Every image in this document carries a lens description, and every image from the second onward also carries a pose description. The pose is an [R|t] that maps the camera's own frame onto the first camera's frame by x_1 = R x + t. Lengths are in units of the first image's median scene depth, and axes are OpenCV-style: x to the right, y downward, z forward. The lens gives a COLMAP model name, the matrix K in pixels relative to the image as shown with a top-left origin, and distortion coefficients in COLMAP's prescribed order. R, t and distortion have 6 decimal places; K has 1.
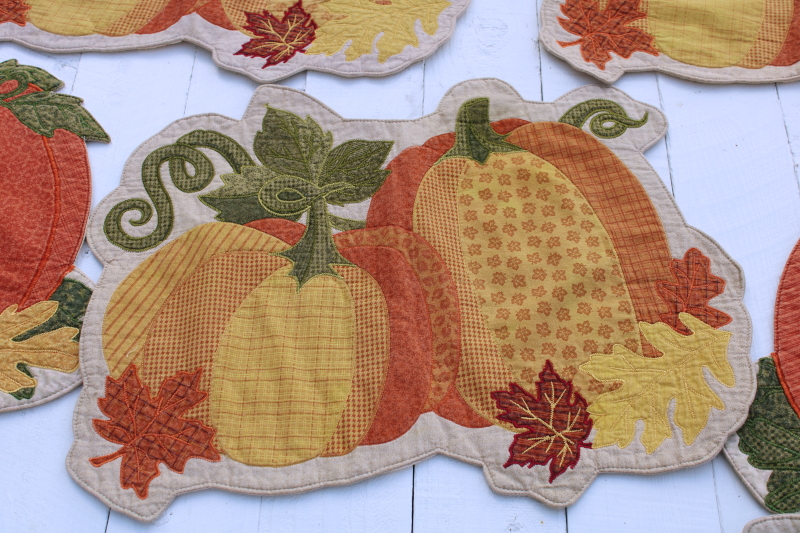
lens RADIAL K [[1176.5, 0, 400.0], [0, 1176.5, 266.5], [0, 0, 1]] dist [-0.050064, 0.173977]
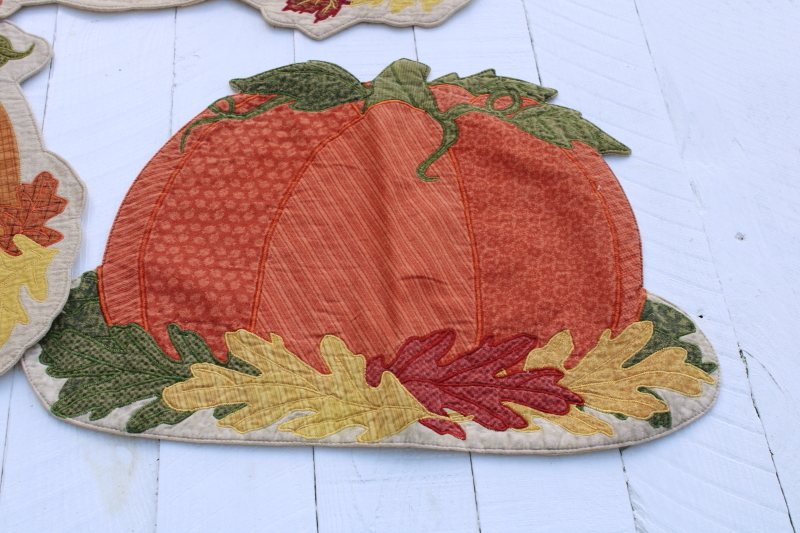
lens RADIAL K [[1176.5, 0, 400.0], [0, 1176.5, 266.5], [0, 0, 1]] dist [-0.050064, 0.173977]
pose [[0.992950, -0.079614, 0.087821, 0.453943], [0.078432, 0.996777, 0.016843, 0.071952], [-0.088879, -0.009836, 0.995994, -0.032382]]
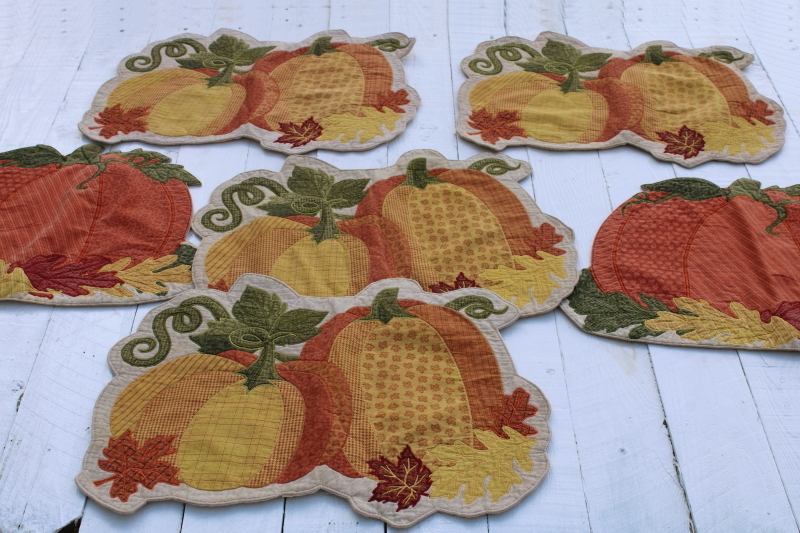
lens RADIAL K [[1176.5, 0, 400.0], [0, 1176.5, 266.5], [0, 0, 1]] dist [-0.050064, 0.173977]
pose [[0.999461, -0.023900, 0.022507, -0.003801], [0.029066, 0.962937, -0.268156, 0.497565], [-0.015263, 0.268666, 0.963113, -0.633957]]
